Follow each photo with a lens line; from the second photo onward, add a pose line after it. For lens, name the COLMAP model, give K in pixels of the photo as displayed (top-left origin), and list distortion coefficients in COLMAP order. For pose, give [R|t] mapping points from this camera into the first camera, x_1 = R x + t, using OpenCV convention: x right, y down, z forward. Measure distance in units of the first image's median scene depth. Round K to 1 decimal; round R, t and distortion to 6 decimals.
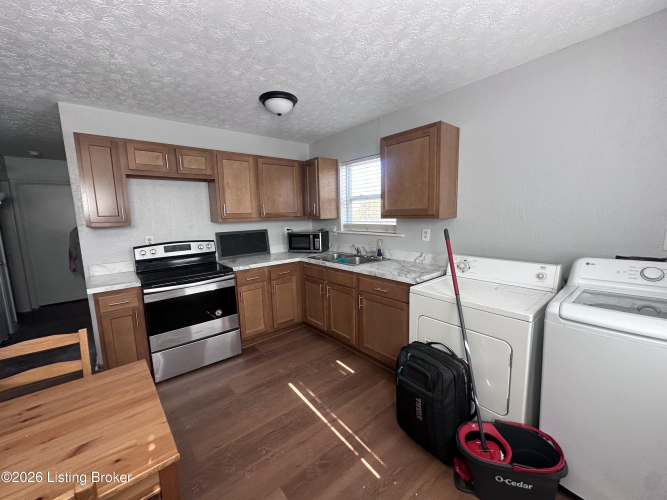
lens RADIAL K [[268.2, 0, 334.7], [0, 268.2, 248.7], [0, 0, 1]] dist [-0.003398, 0.000454]
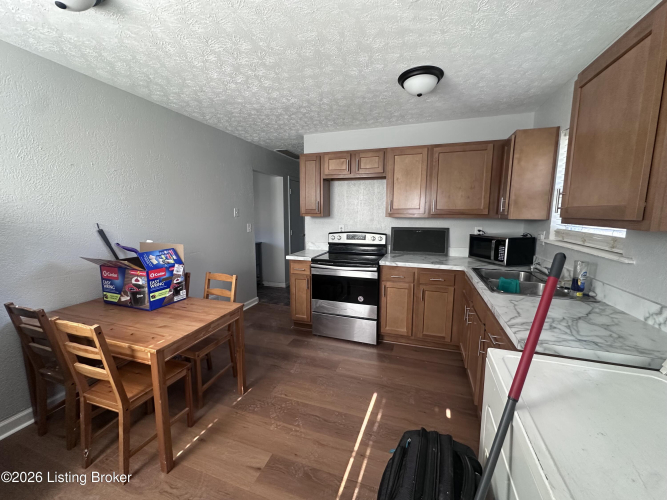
lens RADIAL K [[268.2, 0, 333.5], [0, 268.2, 248.6], [0, 0, 1]] dist [-0.003398, 0.000454]
pose [[0.516813, 0.143860, -0.843925, 0.390113], [-0.126208, 0.987812, 0.091099, -0.049430], [0.846744, 0.059429, 0.528670, 0.295591]]
